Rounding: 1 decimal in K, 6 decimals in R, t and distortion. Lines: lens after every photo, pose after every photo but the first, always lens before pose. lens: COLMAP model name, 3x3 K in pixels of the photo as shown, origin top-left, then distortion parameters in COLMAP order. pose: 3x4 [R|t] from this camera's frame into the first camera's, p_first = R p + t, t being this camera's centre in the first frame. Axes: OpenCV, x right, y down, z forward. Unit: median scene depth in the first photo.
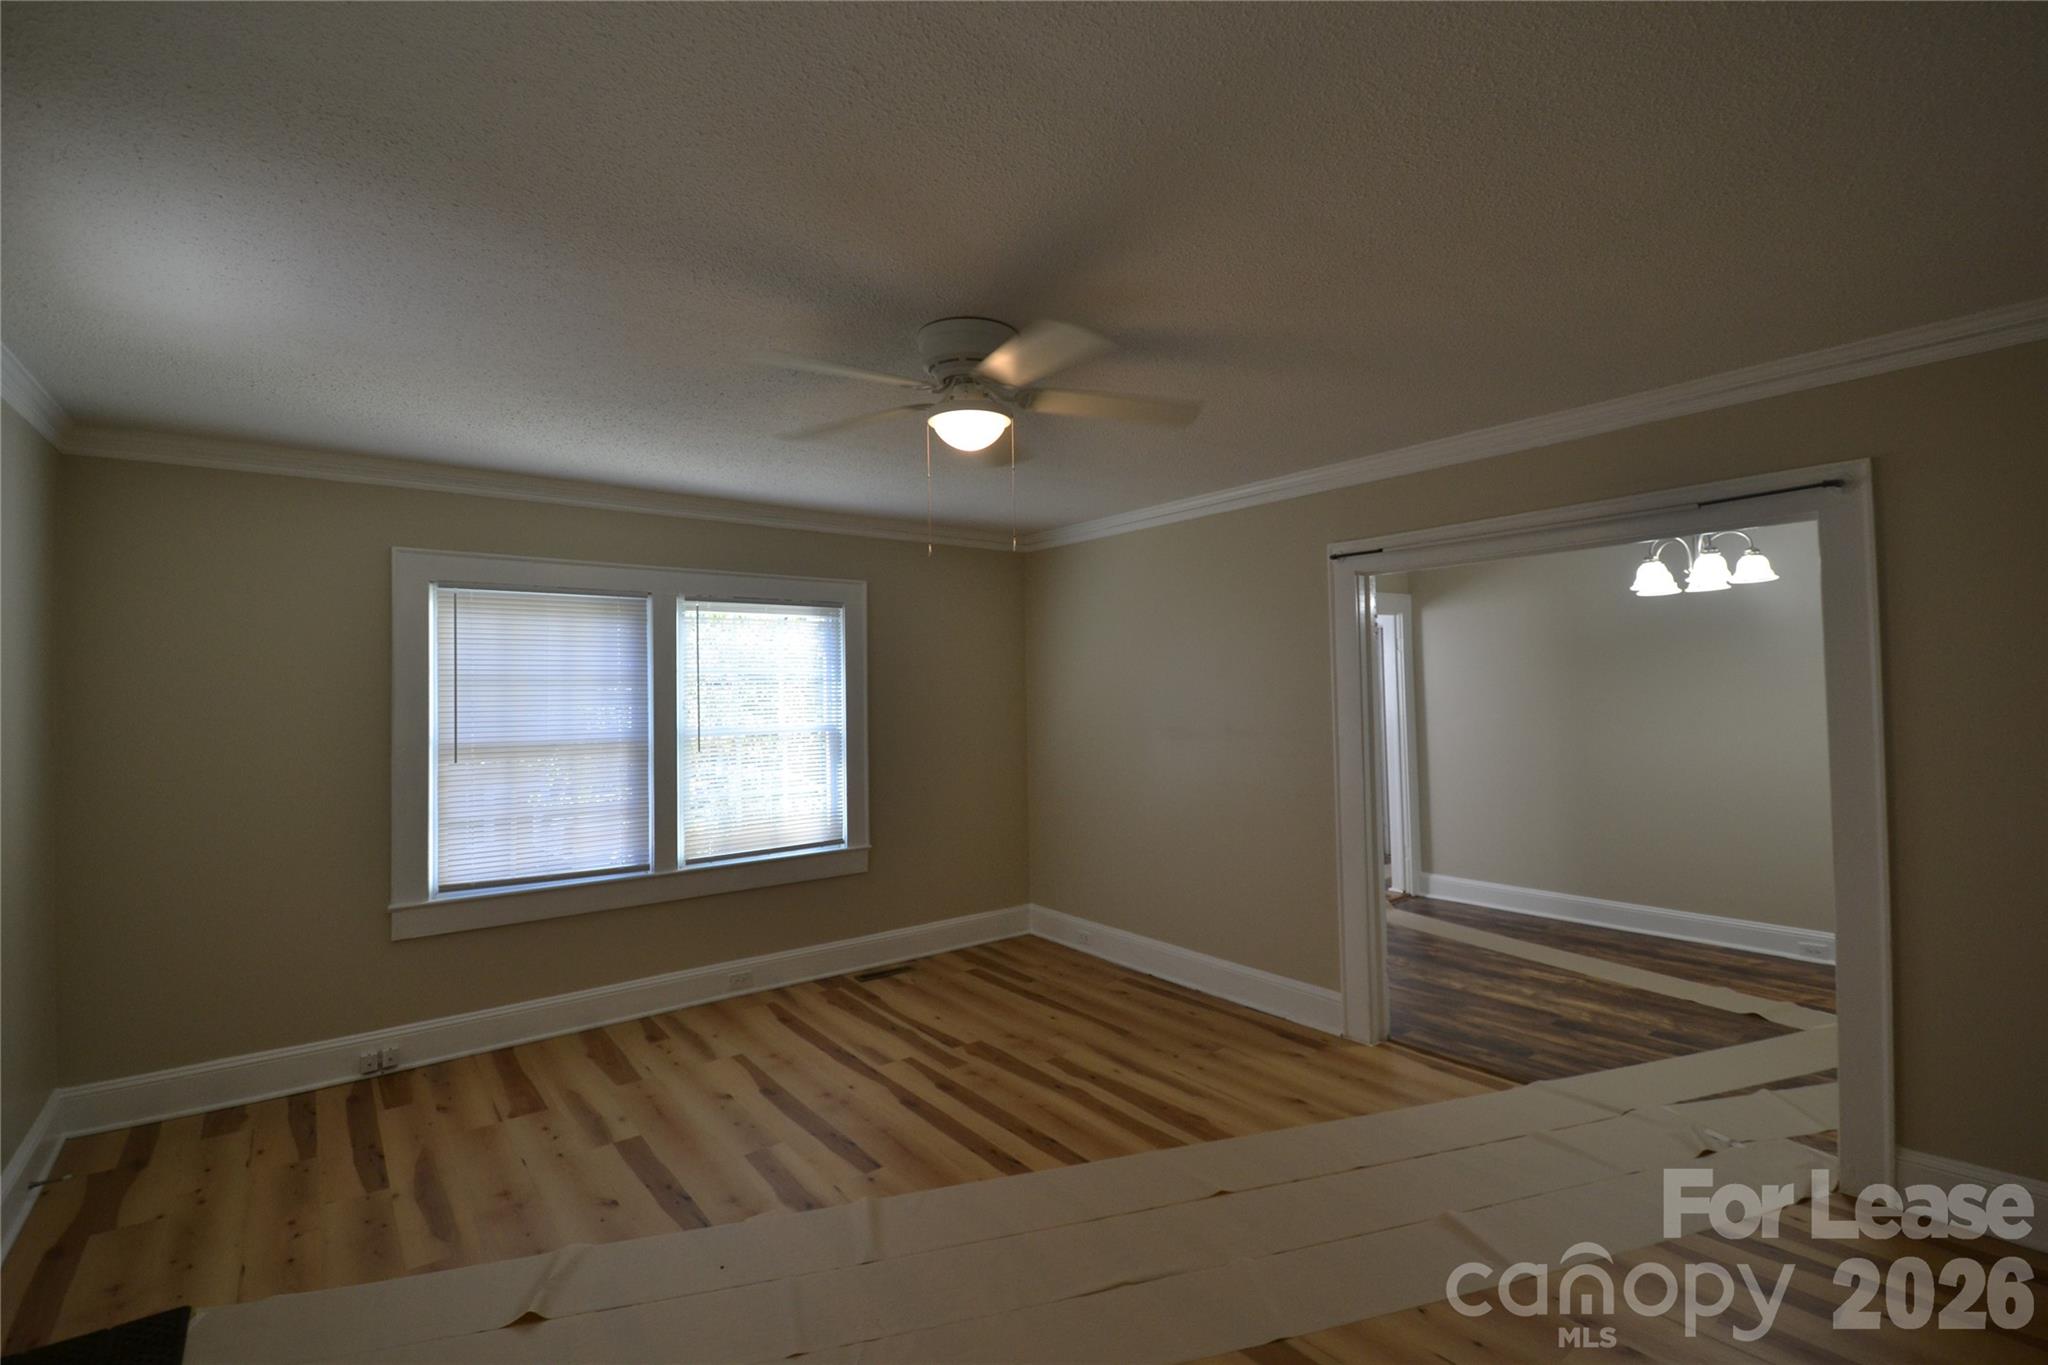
lens RADIAL K [[910.1, 0, 1026.0], [0, 910.1, 666.4], [0, 0, 1]] dist [0.004157, -0.013381]
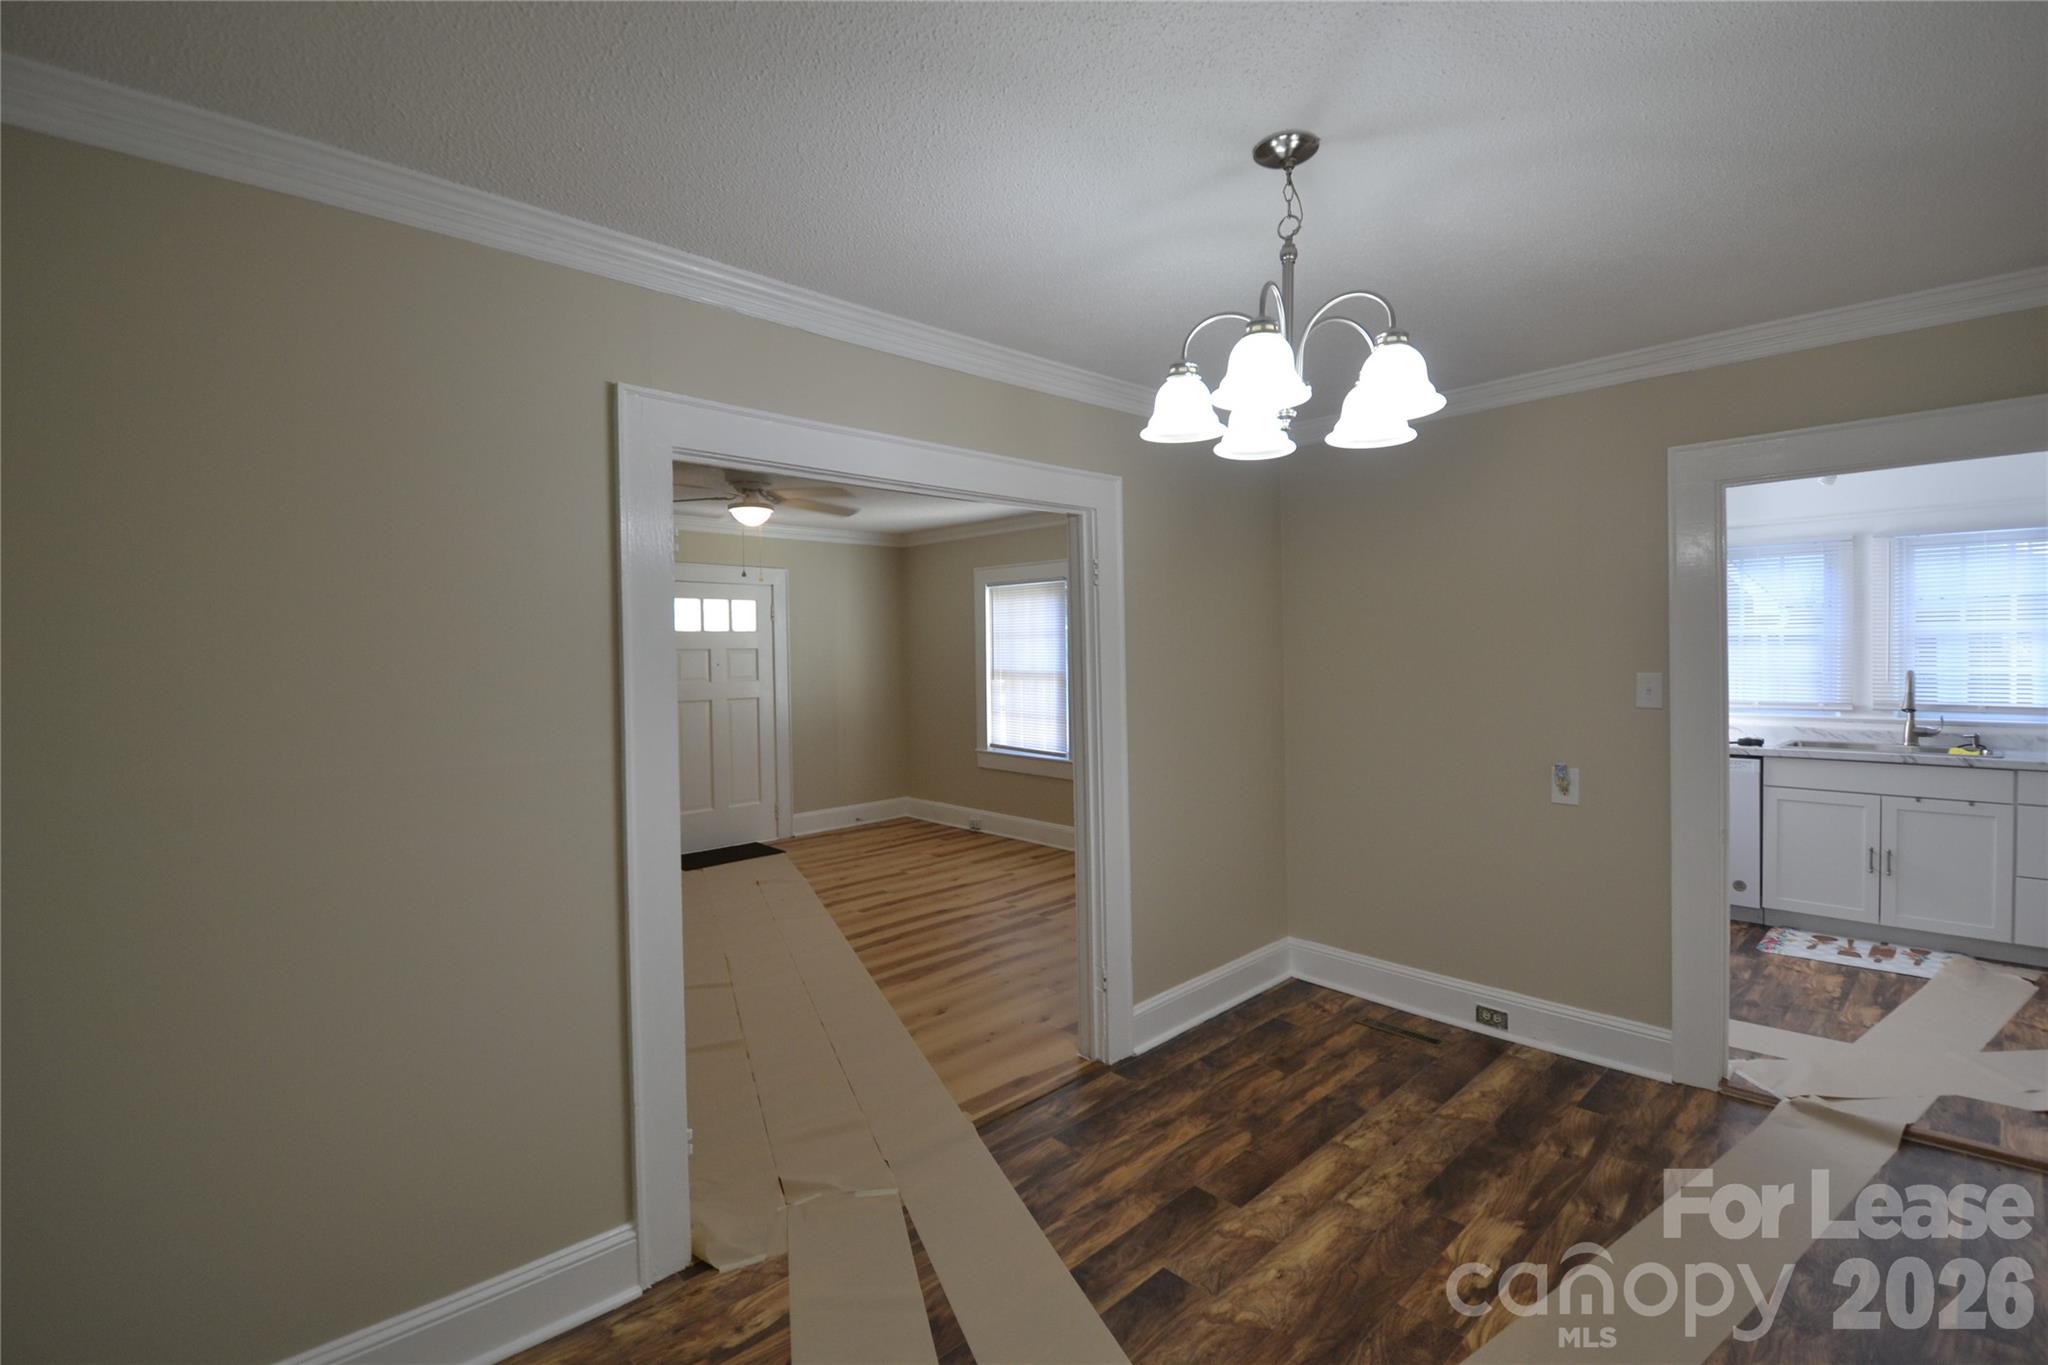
lens RADIAL K [[910.1, 0, 1031.5], [0, 910.1, 664.2], [0, 0, 1]] dist [0.004157, -0.013381]
pose [[0.102826, 0.033972, -0.994119, 1.199241], [0.041910, 0.998381, 0.038452, 0.004848], [0.993816, -0.045617, 0.101236, 0.857102]]
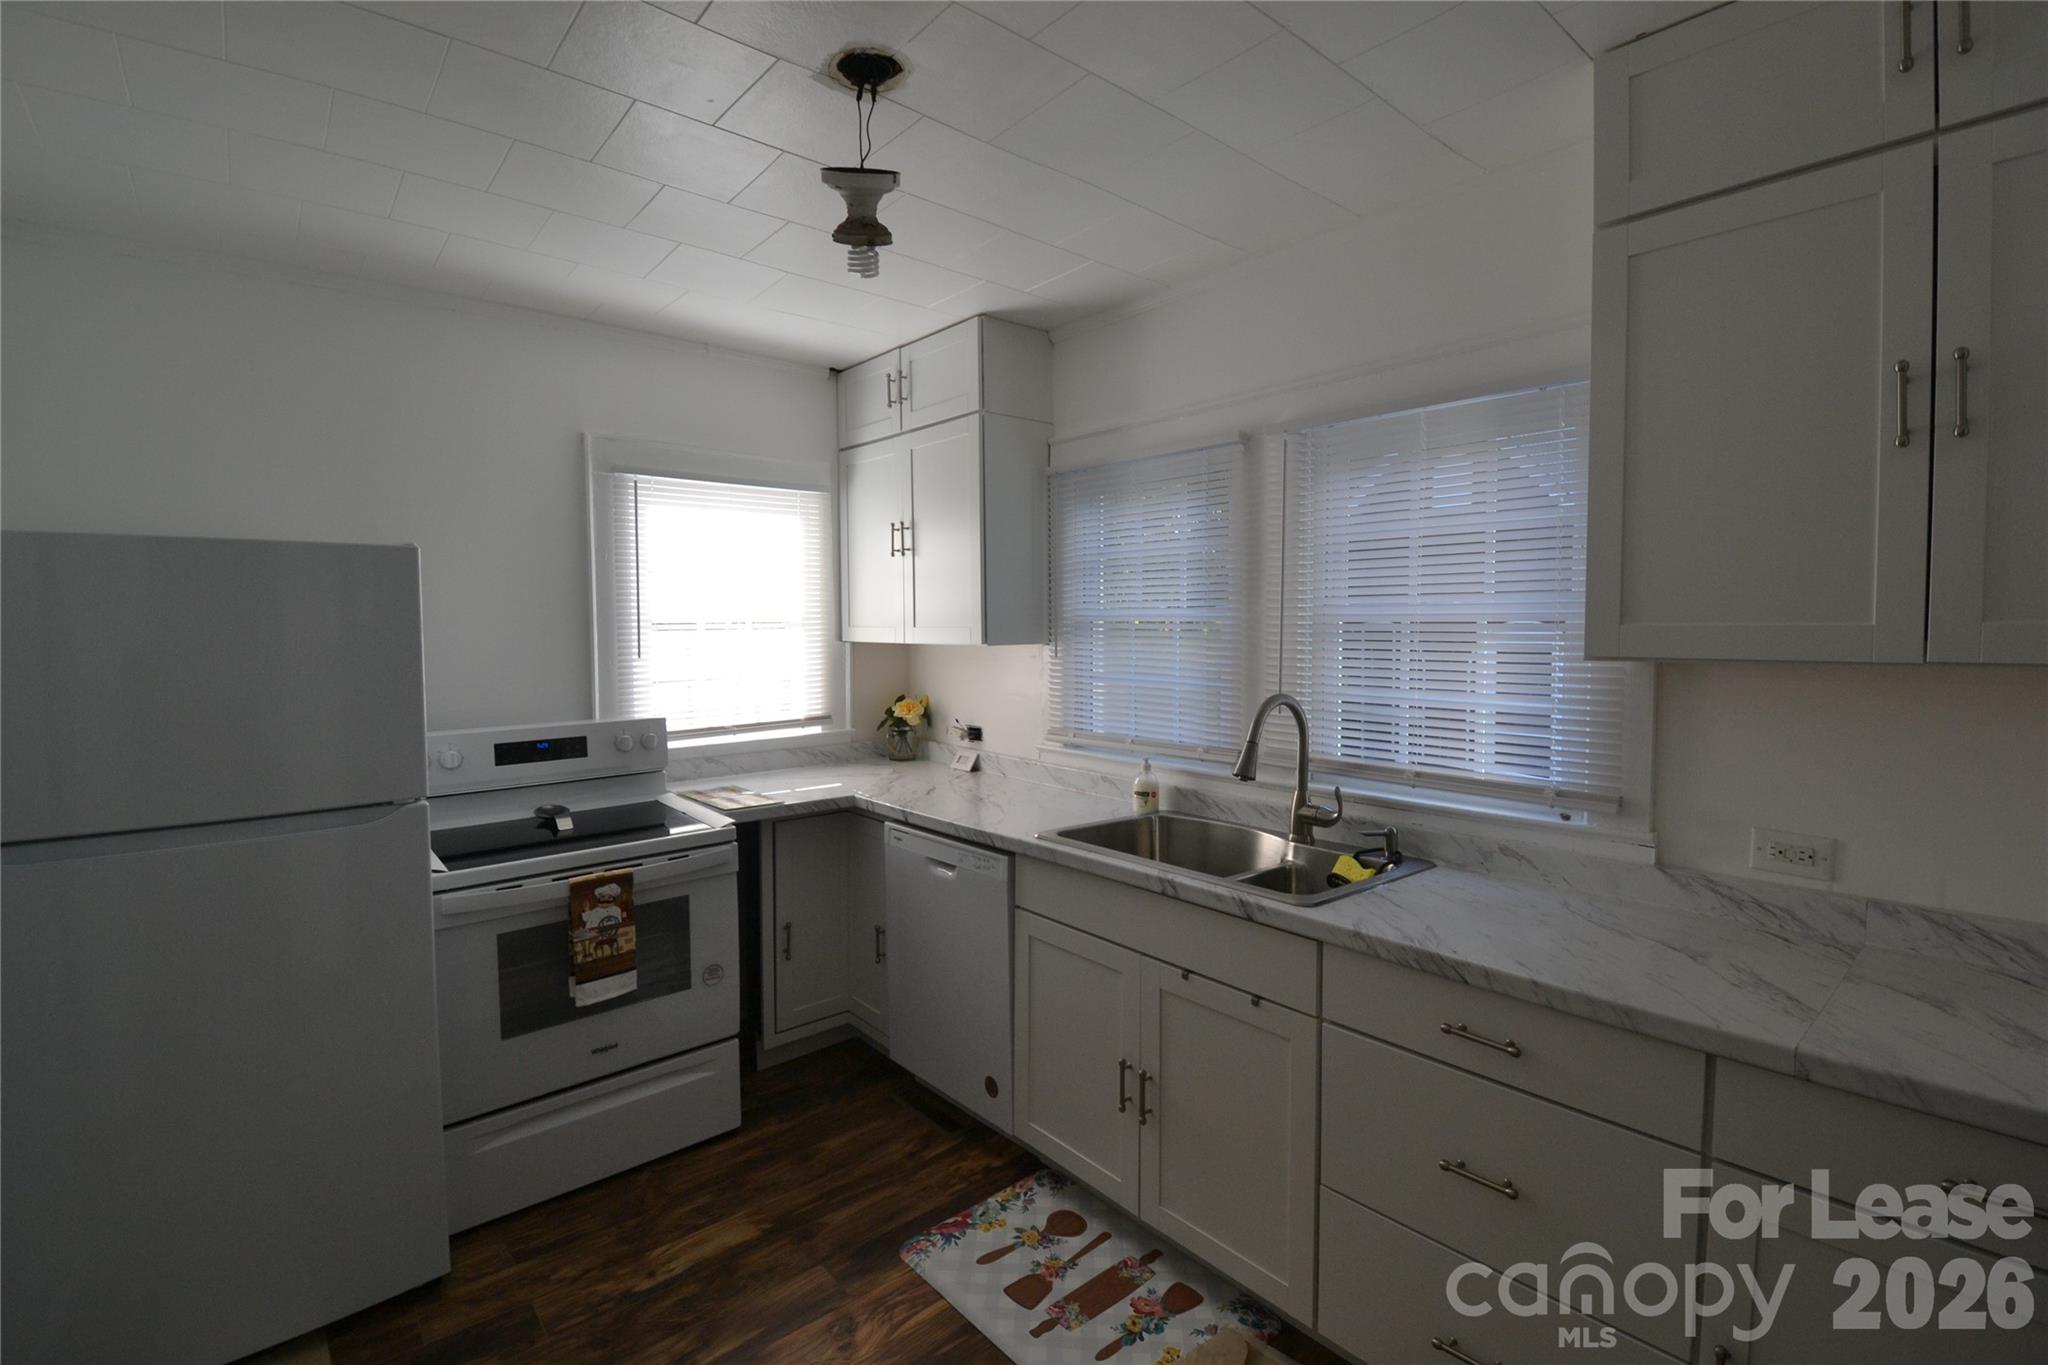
lens RADIAL K [[910.1, 0, 1012.3], [0, 910.1, 672.0], [0, 0, 1]] dist [0.004157, -0.013381]
pose [[0.049103, 0.069053, -0.996404, 0.748737], [0.032690, 0.996962, 0.070703, 0.043163], [0.998259, -0.036044, 0.046697, 1.860417]]
